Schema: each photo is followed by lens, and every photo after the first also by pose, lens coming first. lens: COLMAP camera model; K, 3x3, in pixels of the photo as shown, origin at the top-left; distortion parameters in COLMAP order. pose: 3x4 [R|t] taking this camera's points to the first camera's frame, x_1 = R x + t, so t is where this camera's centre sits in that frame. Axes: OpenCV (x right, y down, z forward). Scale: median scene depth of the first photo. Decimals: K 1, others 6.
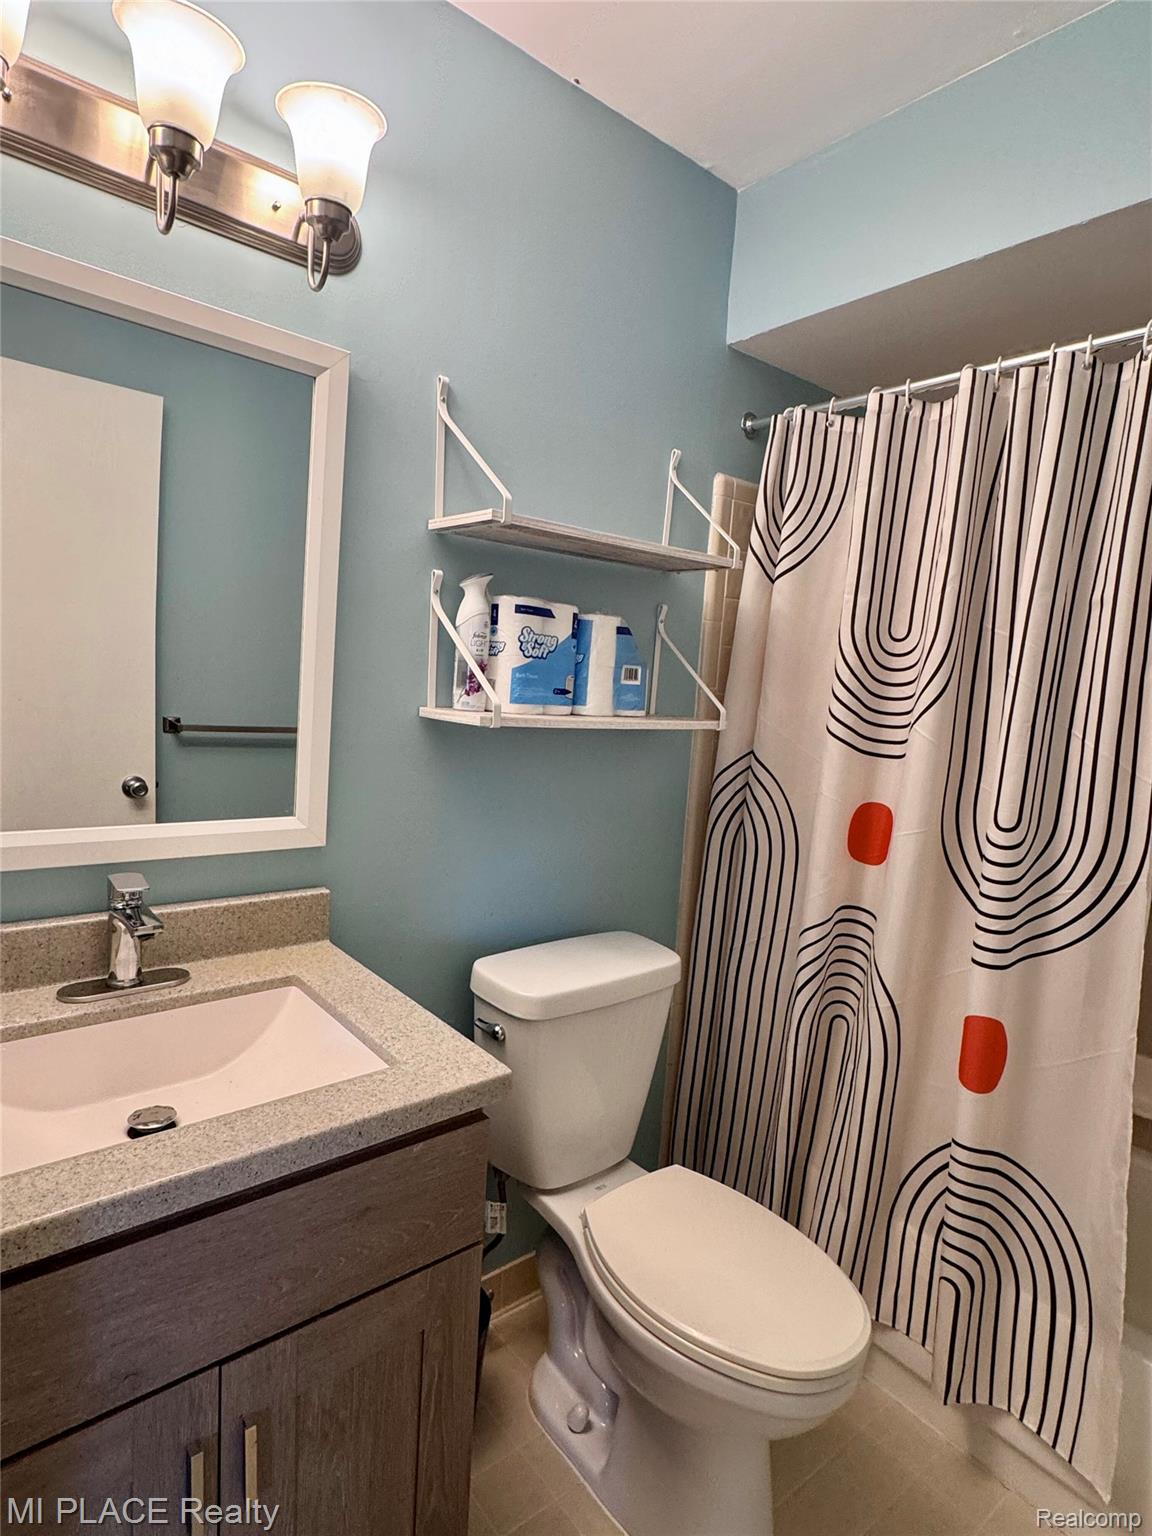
lens RADIAL K [[805.0, 0, 581.6], [0, 805.0, 765.7], [0, 0, 1]] dist [-0.003298, -0.000514]
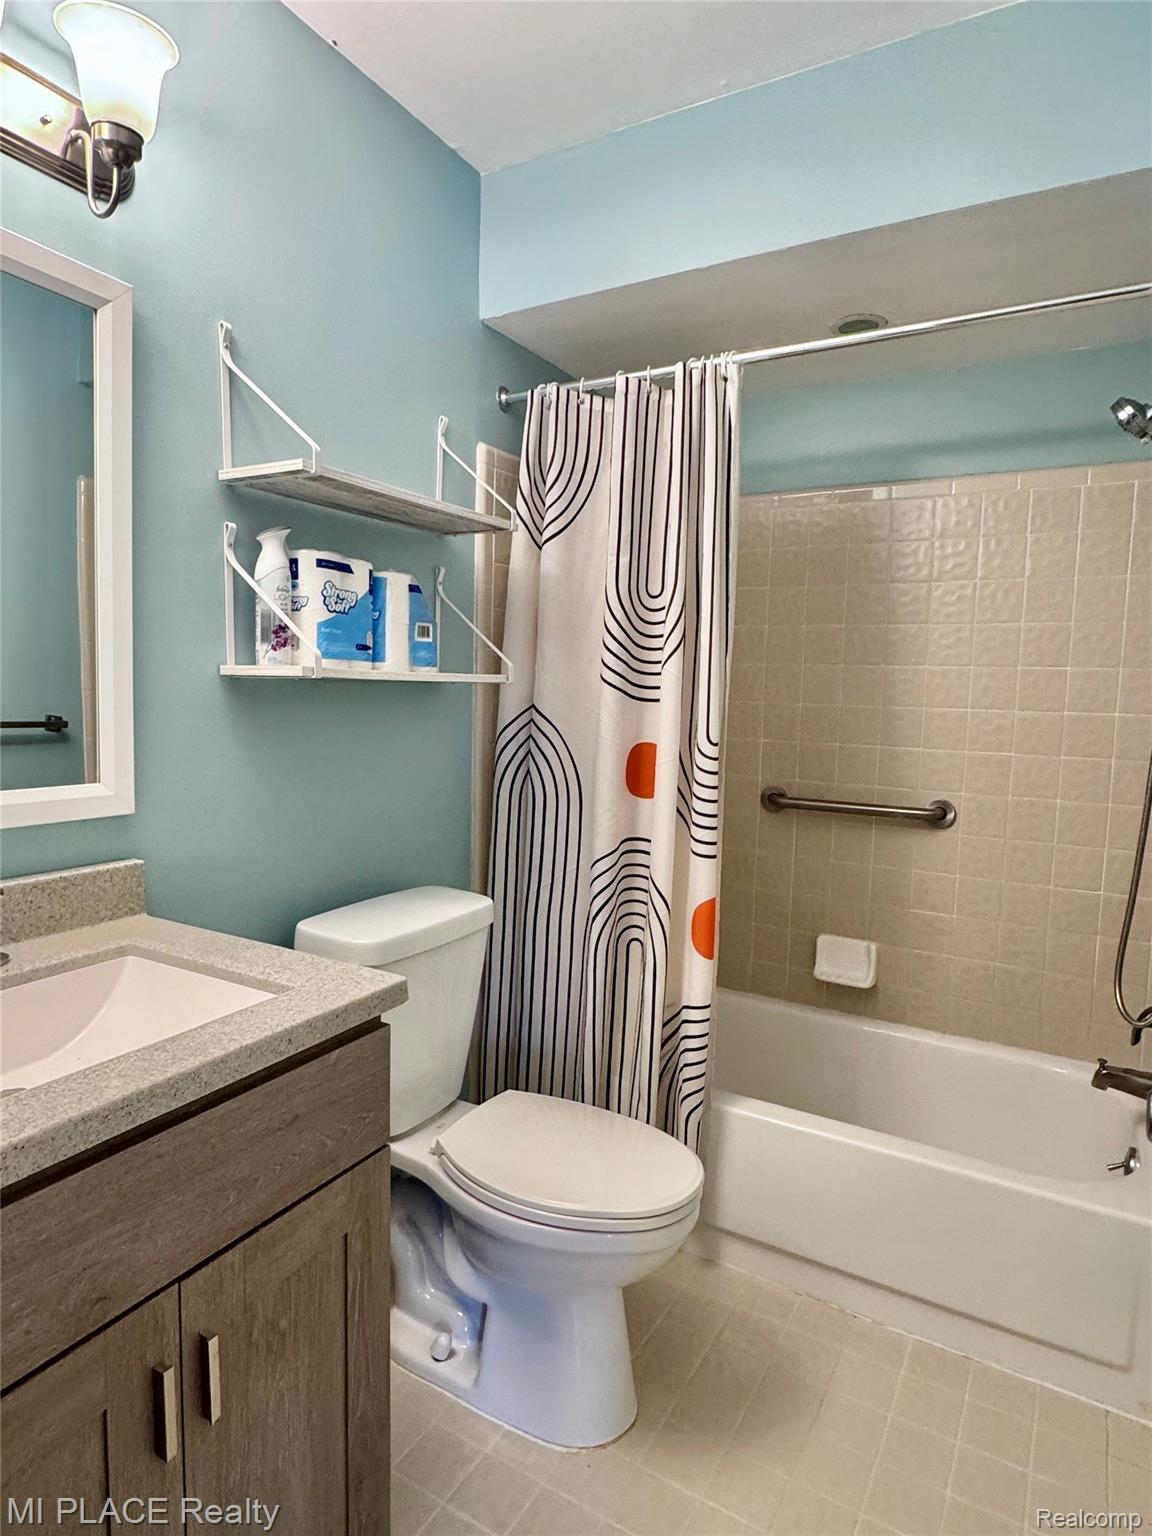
lens RADIAL K [[849.4, 0, 577.4], [0, 849.4, 767.1], [0, 0, 1]] dist [-0.004763, 0.000799]
pose [[0.936417, -0.077710, 0.342176, -0.159609], [0.077846, 0.996876, 0.013358, 0.068686], [-0.342145, 0.014129, 0.939541, -0.096536]]
